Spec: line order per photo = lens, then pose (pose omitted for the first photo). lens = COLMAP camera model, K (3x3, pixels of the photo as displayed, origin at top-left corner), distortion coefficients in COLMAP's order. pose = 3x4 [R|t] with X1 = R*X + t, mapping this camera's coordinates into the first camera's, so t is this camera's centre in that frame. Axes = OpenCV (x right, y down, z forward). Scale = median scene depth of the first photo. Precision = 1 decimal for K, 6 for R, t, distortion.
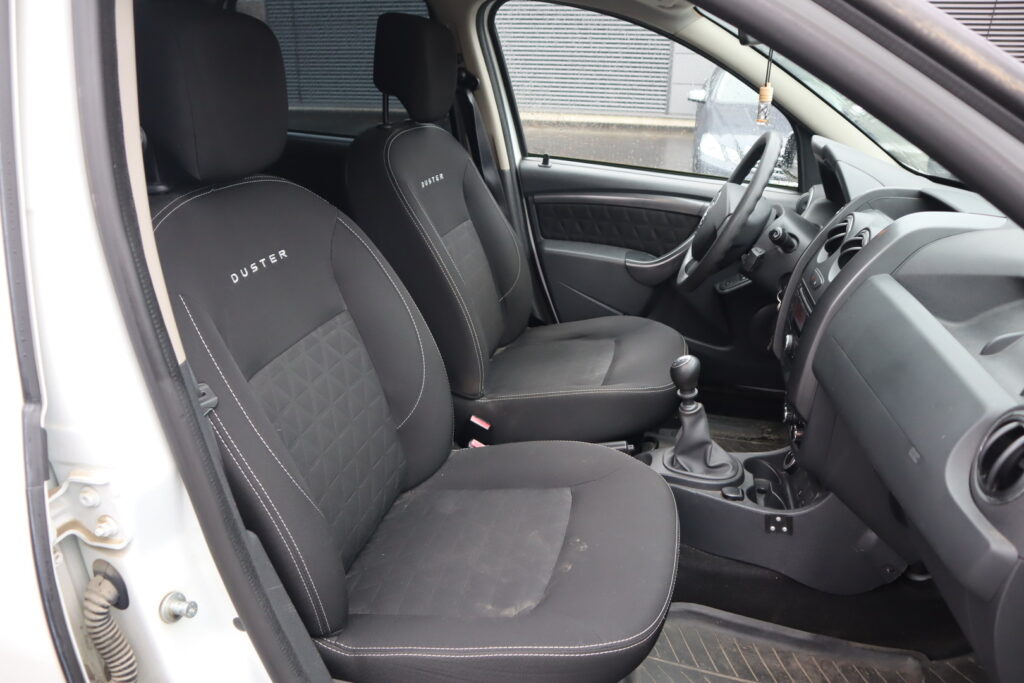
lens RADIAL K [[716.0, 0, 512.0], [0, 716.0, 341.5], [0, 0, 1]] dist [-0.125281, 0.070440]
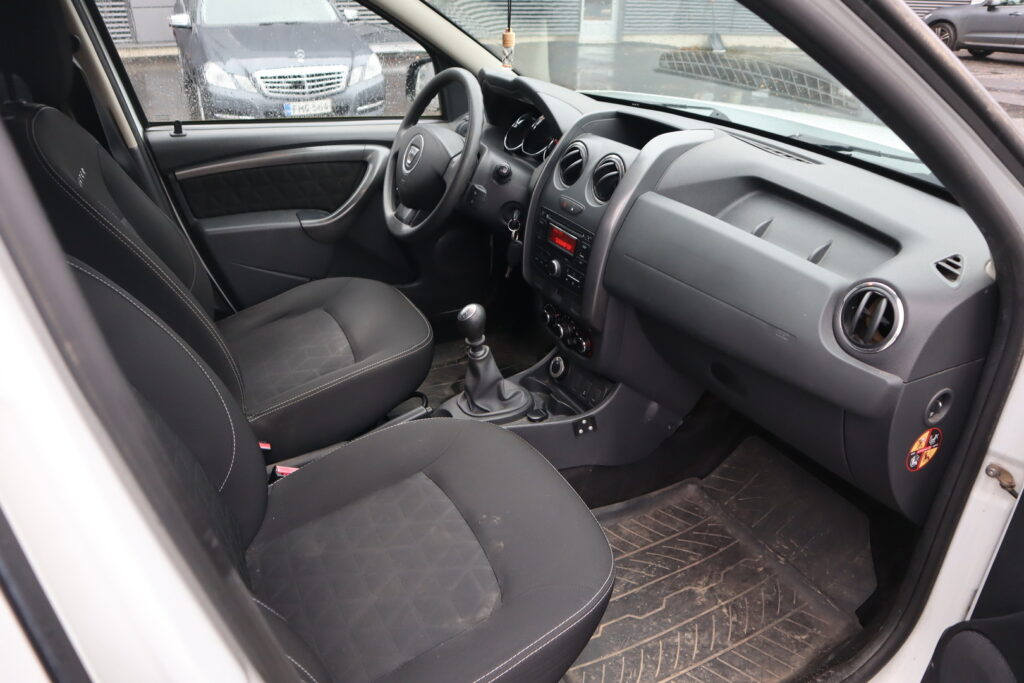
lens RADIAL K [[716.0, 0, 512.0], [0, 716.0, 341.5], [0, 0, 1]] dist [-0.125281, 0.070440]
pose [[0.745427, -0.313116, 0.588469, -0.319248], [0.244245, 0.949712, 0.195938, -0.114479], [-0.620228, -0.002327, 0.784418, 0.160059]]
